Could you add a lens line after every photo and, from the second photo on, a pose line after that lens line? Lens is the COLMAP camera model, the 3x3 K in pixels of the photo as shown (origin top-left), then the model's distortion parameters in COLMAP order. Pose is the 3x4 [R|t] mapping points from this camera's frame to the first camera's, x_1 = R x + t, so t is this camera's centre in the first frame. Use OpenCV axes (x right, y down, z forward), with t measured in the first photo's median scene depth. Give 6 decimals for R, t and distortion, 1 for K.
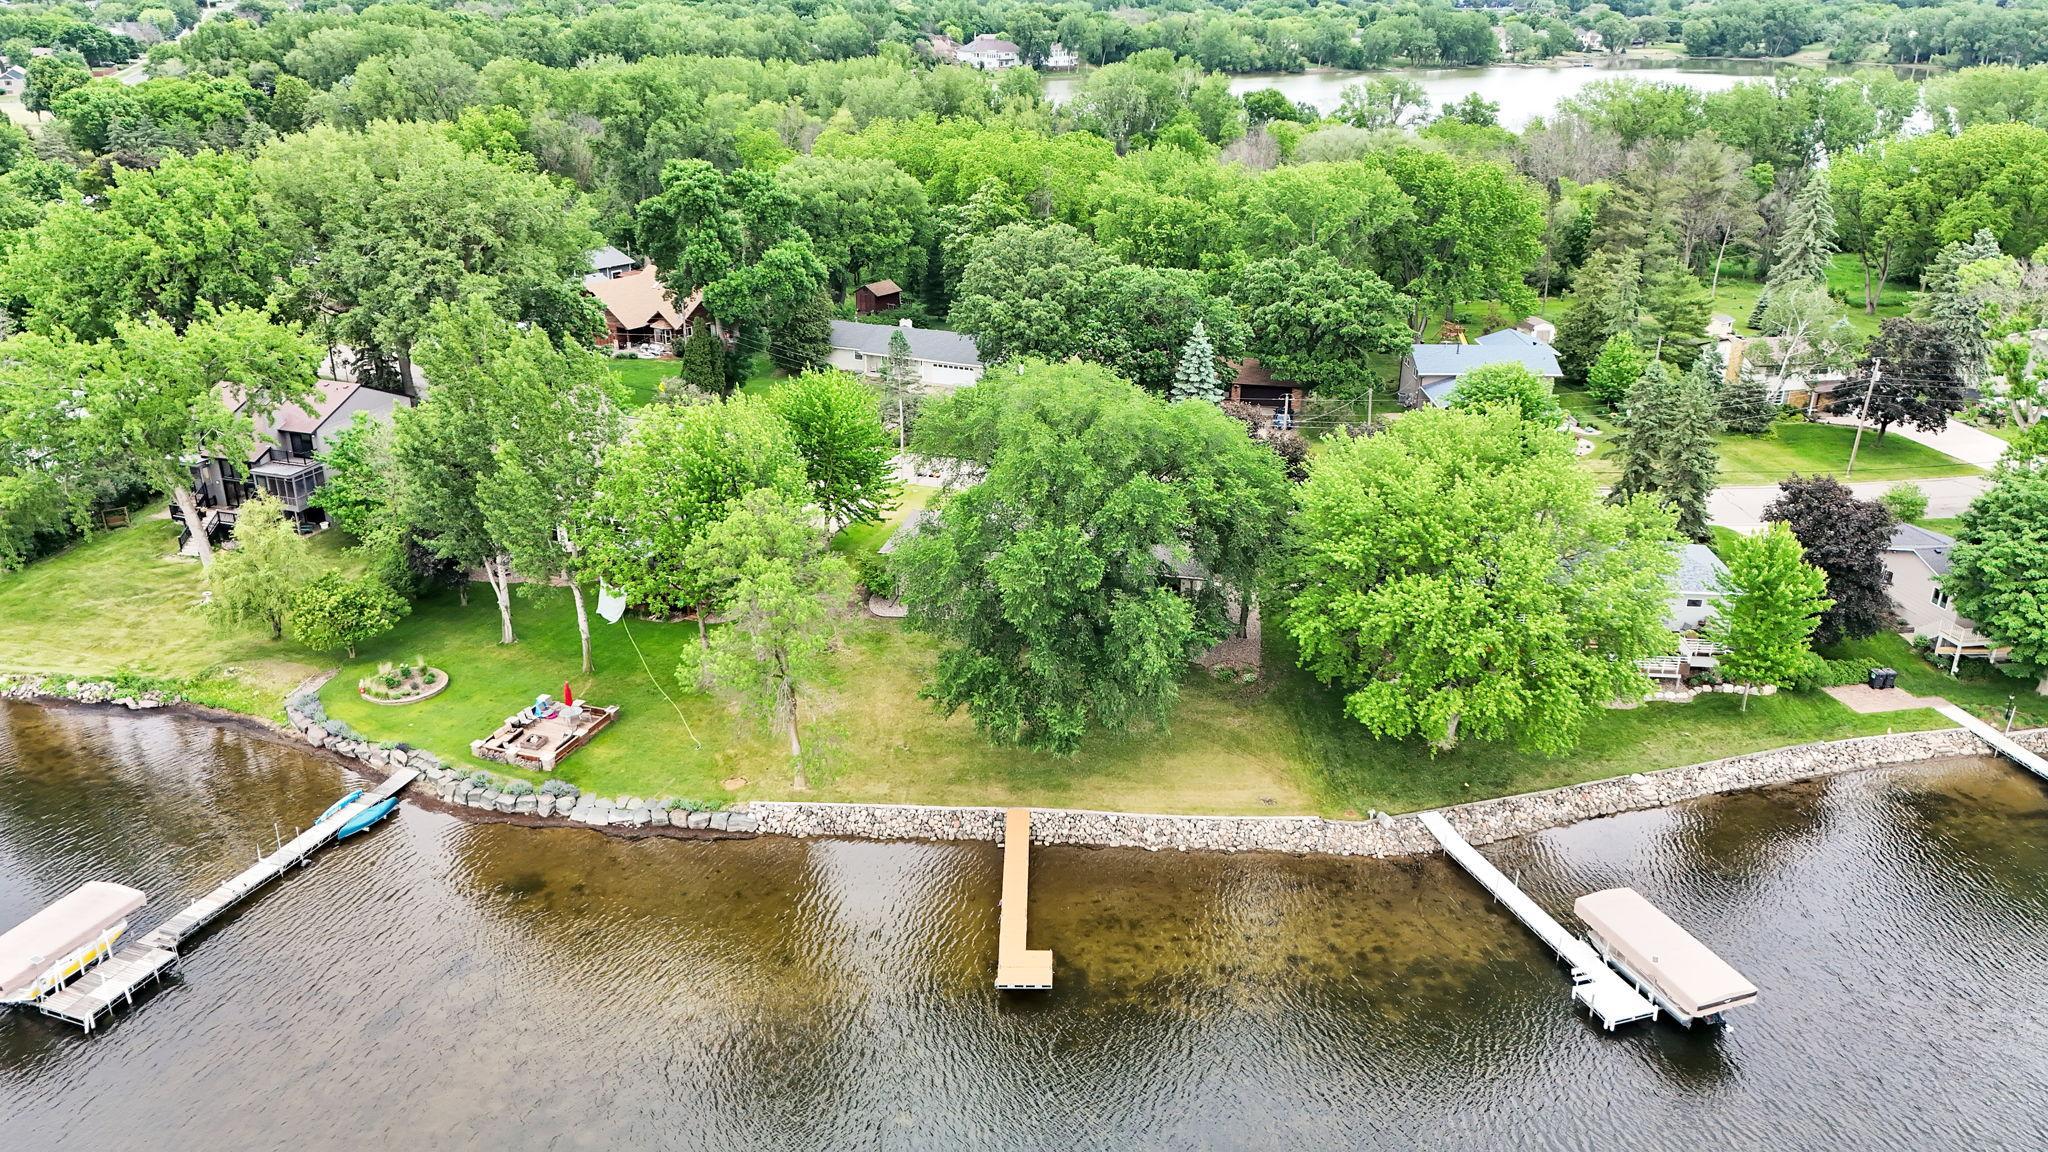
lens RADIAL K [[1504.8, 0, 1022.7], [0, 1504.8, 572.4], [0, 0, 1]] dist [0.075947, -0.069743]
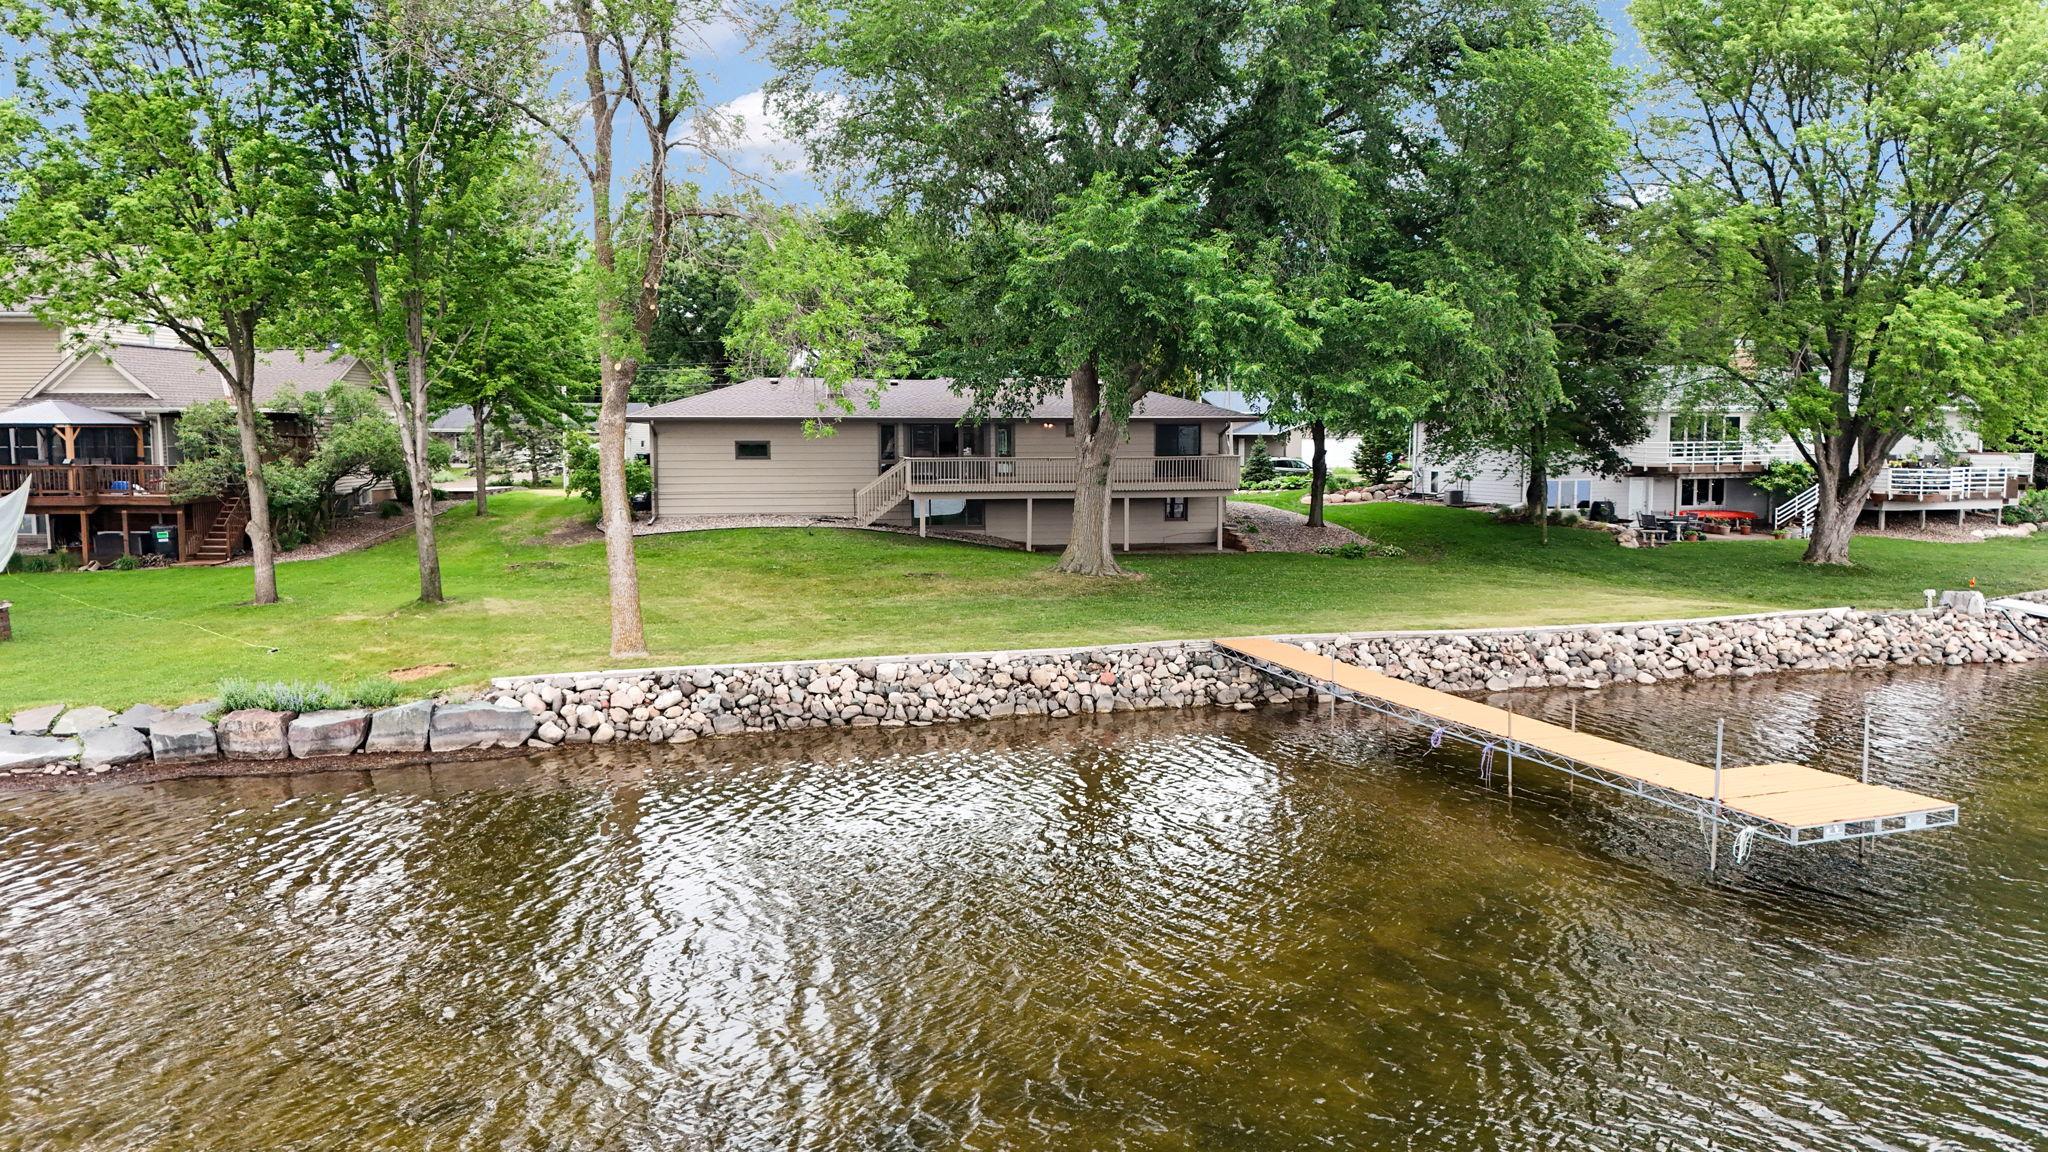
lens RADIAL K [[1504.8, 0, 1022.7], [0, 1504.8, 572.4], [0, 0, 1]] dist [0.075947, -0.069743]
pose [[0.937037, -0.040920, 0.346826, -0.170048], [0.136061, 0.957415, -0.254645, 0.209829], [-0.321636, 0.285801, 0.902700, 0.600680]]
